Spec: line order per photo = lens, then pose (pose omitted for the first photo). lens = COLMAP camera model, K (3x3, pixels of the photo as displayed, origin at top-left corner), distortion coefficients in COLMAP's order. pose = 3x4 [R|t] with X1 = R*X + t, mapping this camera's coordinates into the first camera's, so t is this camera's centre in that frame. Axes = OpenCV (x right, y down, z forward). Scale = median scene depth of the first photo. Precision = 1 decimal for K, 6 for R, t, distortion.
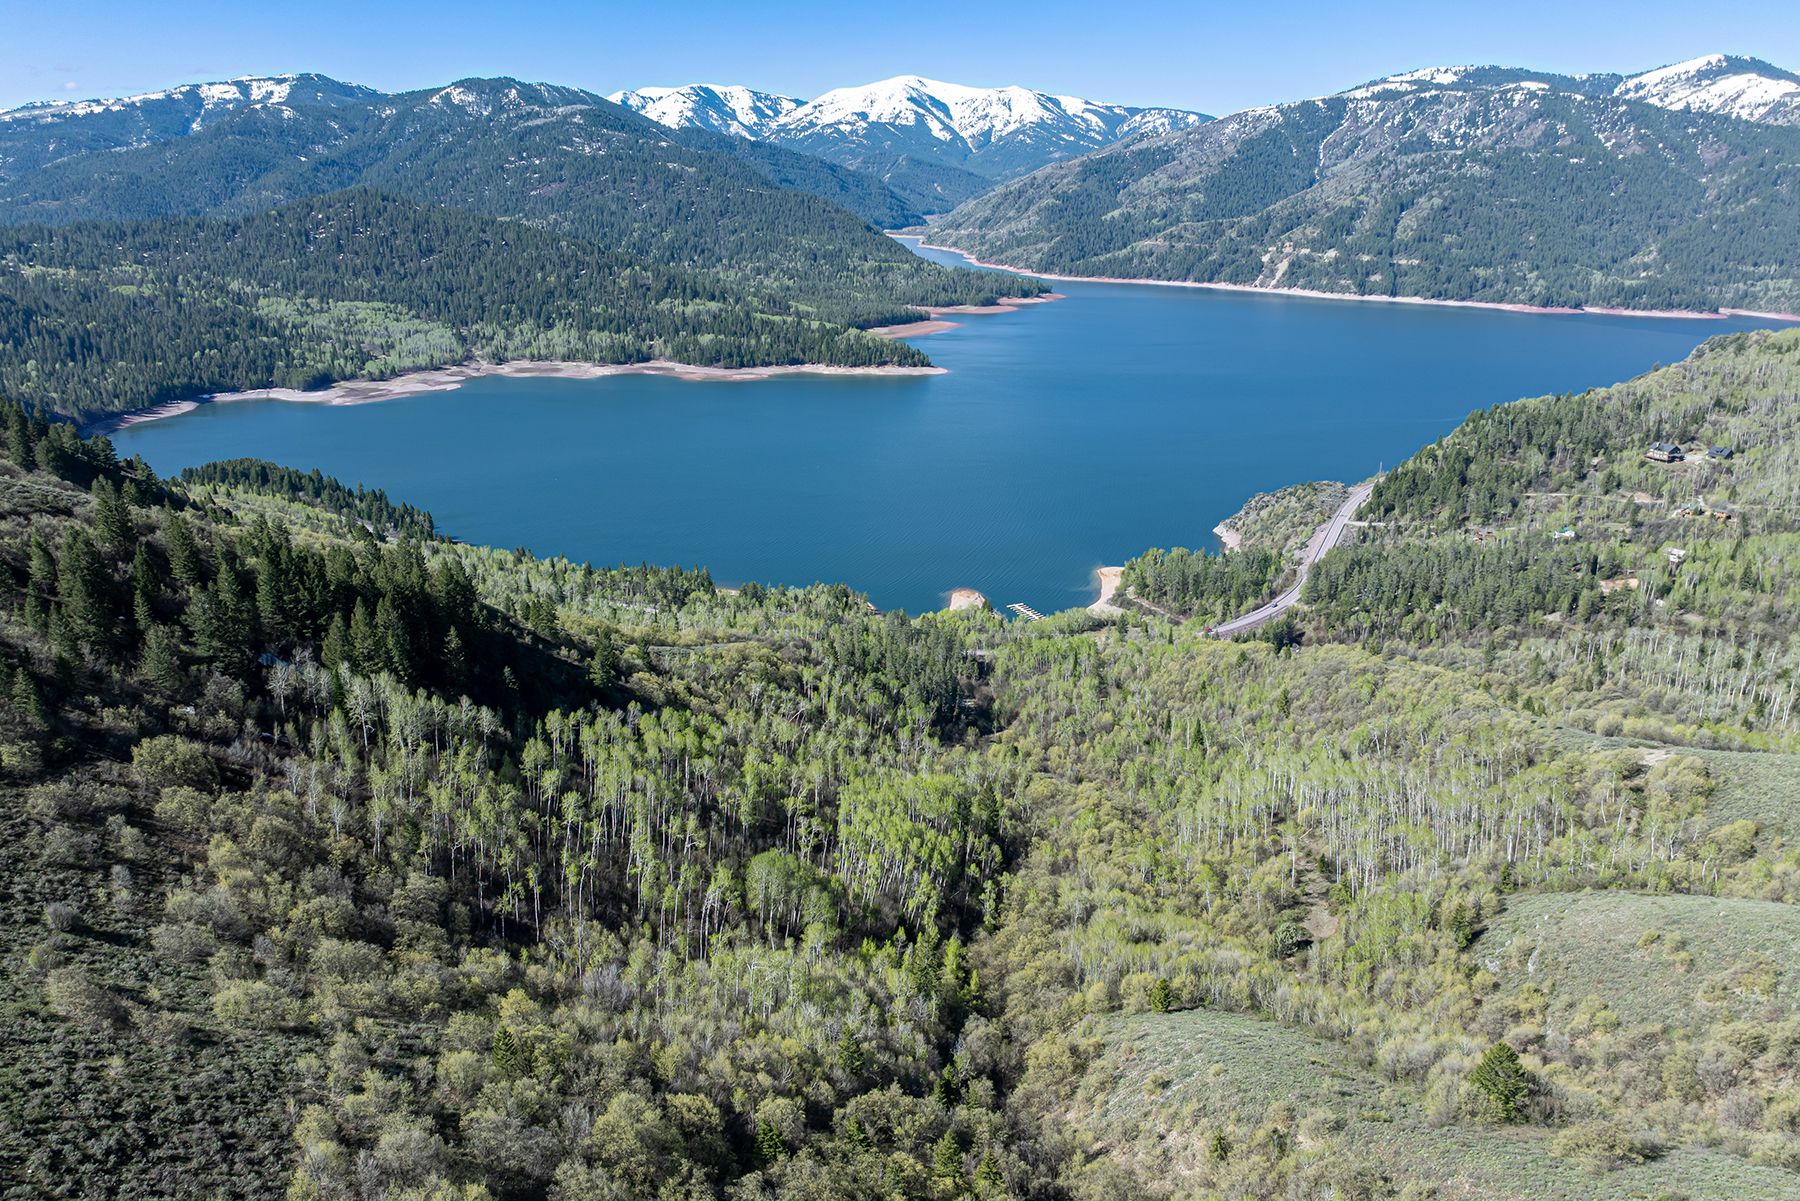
lens RADIAL K [[1283.8, 0, 900.0], [0, 1283.8, 600.5], [0, 0, 1]] dist [-0.079491, 0.050990]
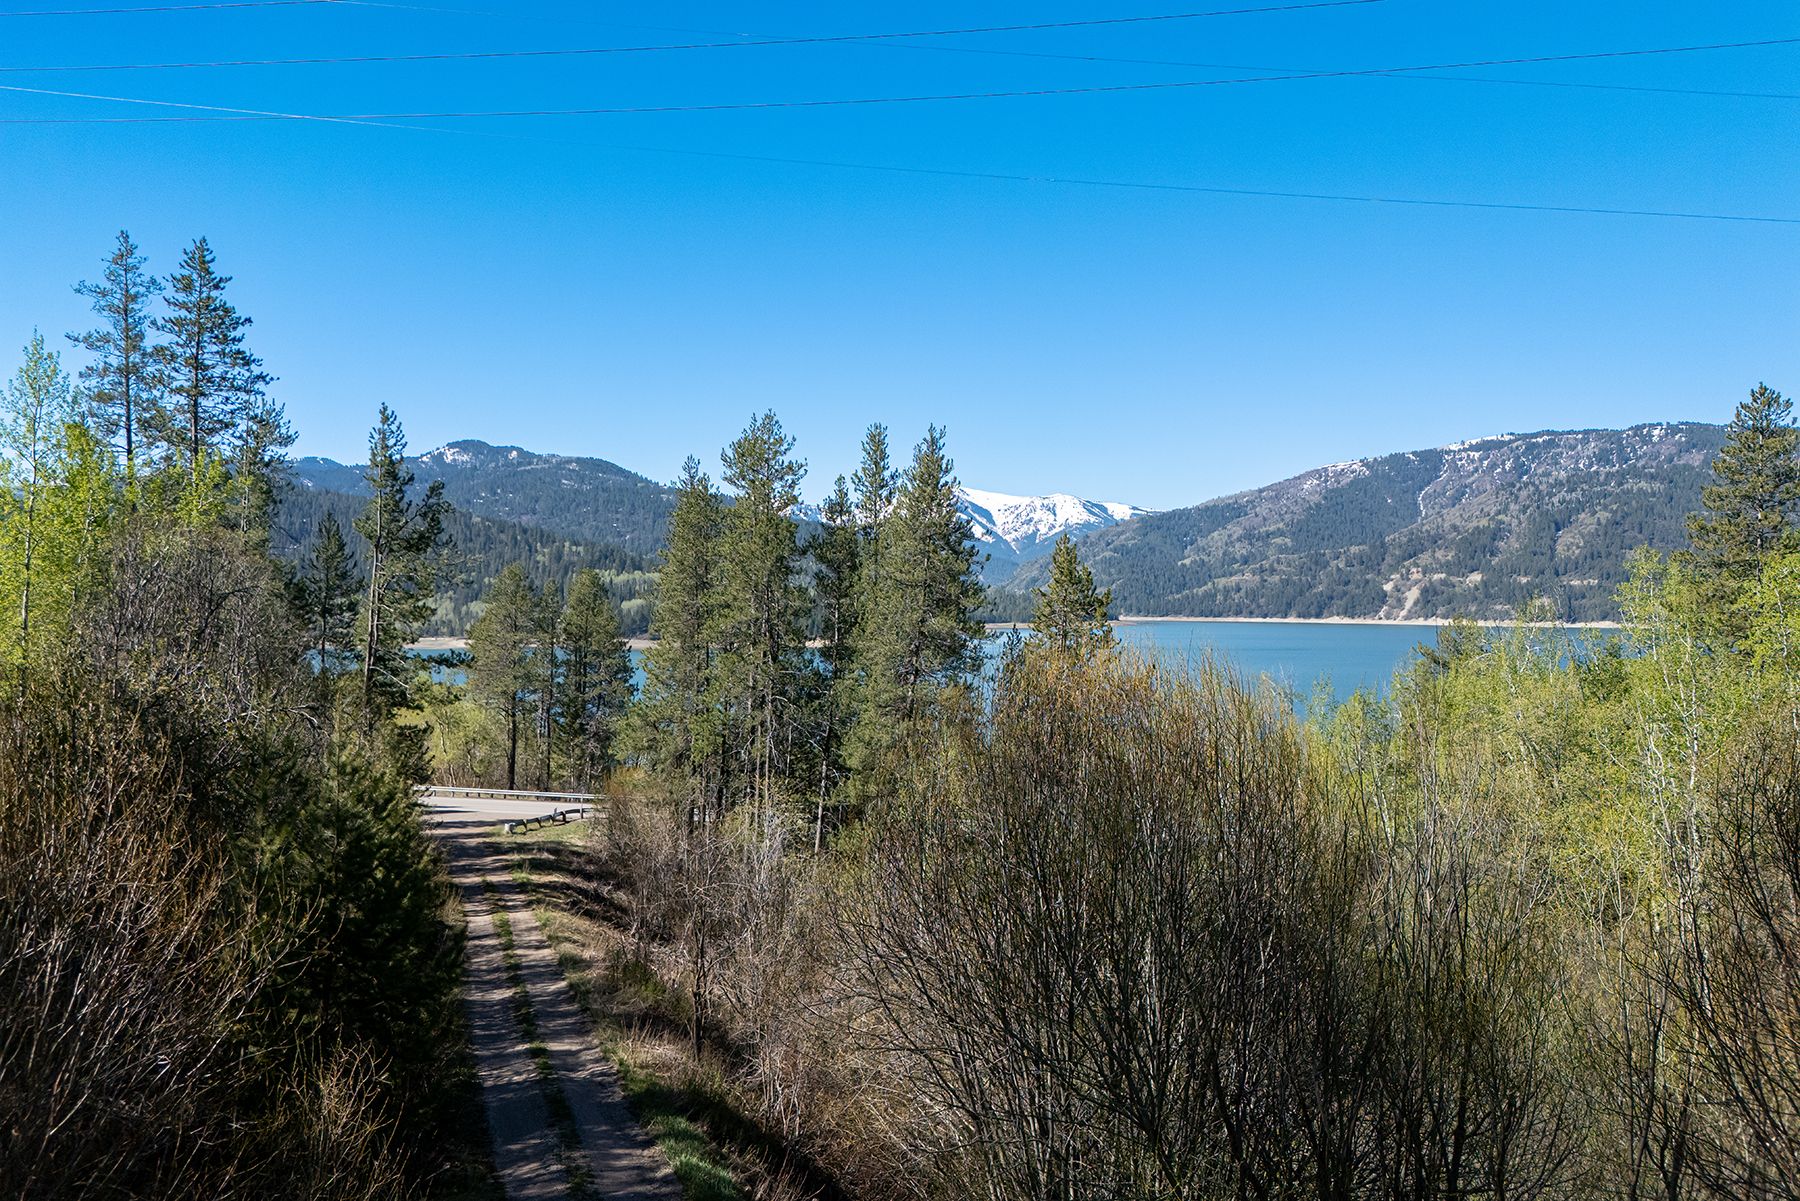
lens RADIAL K [[1315.0, 0, 908.4], [0, 1315.0, 599.8], [0, 0, 1]] dist [0.087051, -0.084625]
pose [[0.999600, -0.001056, -0.028249, 0.009614], [-0.008247, 0.944932, -0.327163, 0.014034], [0.027039, 0.327265, 0.944546, 0.201479]]
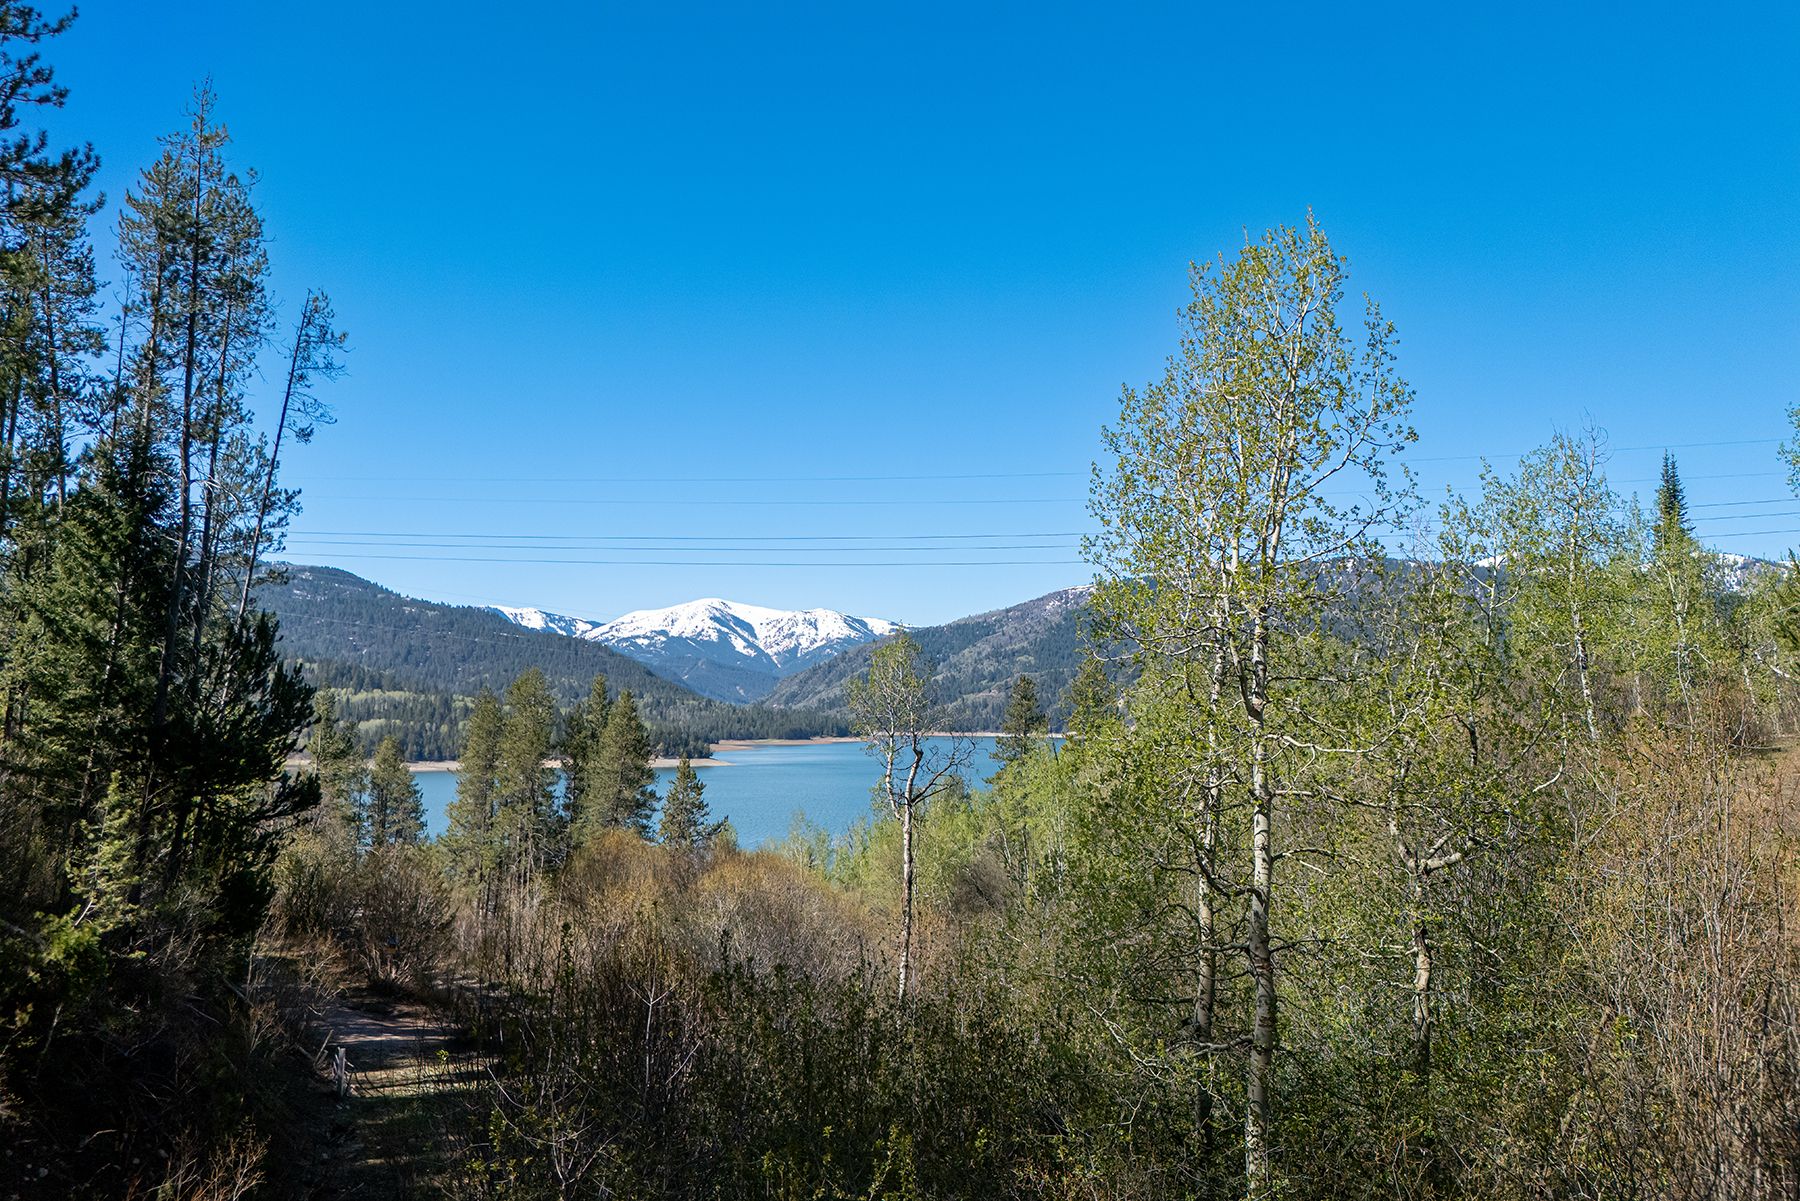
lens RADIAL K [[1309.3, 0, 916.8], [0, 1309.3, 593.2], [0, 0, 1]] dist [0.172816, -0.429918]
pose [[0.987551, 0.013047, 0.156760, 0.011572], [0.052612, 0.911766, -0.407326, 0.018265], [-0.148242, 0.410503, 0.899729, 0.183672]]
